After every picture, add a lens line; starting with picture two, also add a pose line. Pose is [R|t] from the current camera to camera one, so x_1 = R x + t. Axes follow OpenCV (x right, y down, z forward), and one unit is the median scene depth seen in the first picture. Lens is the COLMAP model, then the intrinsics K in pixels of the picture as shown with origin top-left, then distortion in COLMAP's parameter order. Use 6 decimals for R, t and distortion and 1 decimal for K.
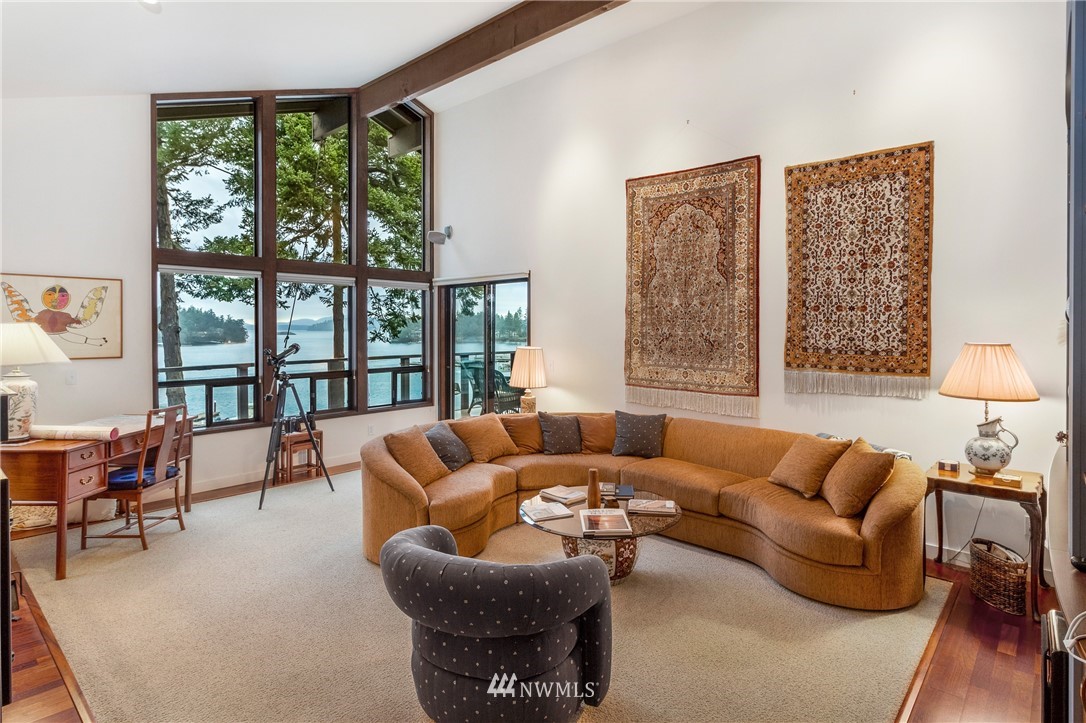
lens RADIAL K [[582.3, 0, 543.5], [0, 582.3, 336.9], [0, 0, 1]] dist [0.000005, -0.000409]
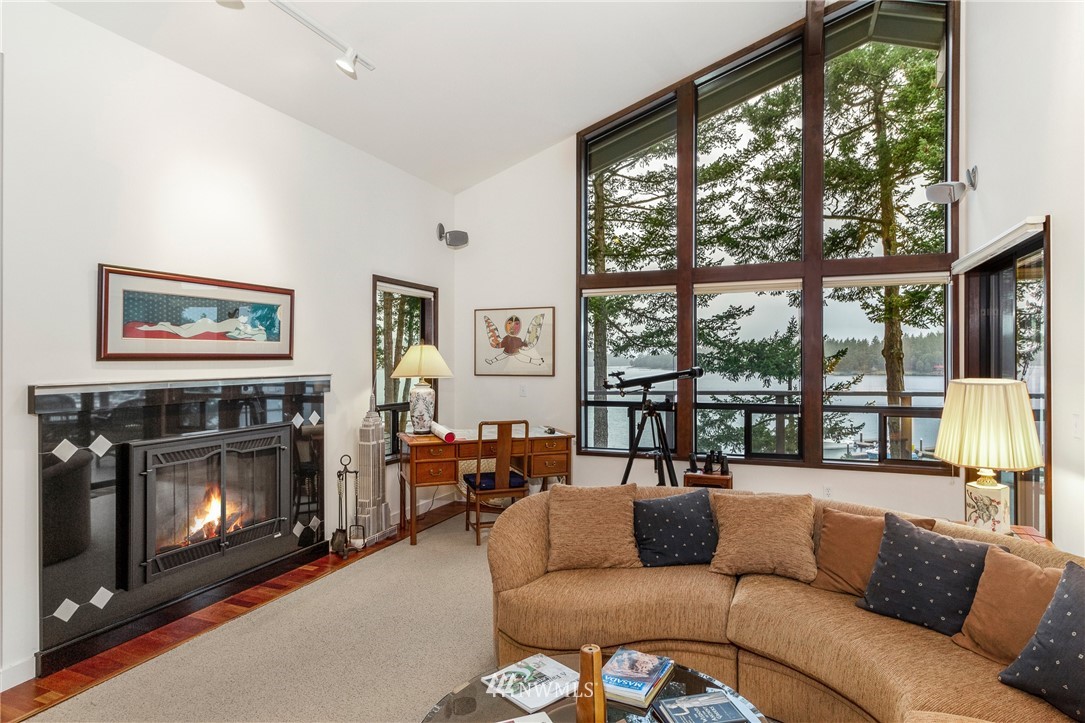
lens RADIAL K [[605.0, 0, 542.5], [0, 605.0, 361.5], [0, 0, 1]] dist [0.000080, -0.000091]
pose [[0.343502, 0.003839, -0.939144, 0.351247], [-0.009797, 0.999952, 0.000505, 0.006810], [0.939101, 0.009028, 0.343523, 0.551236]]
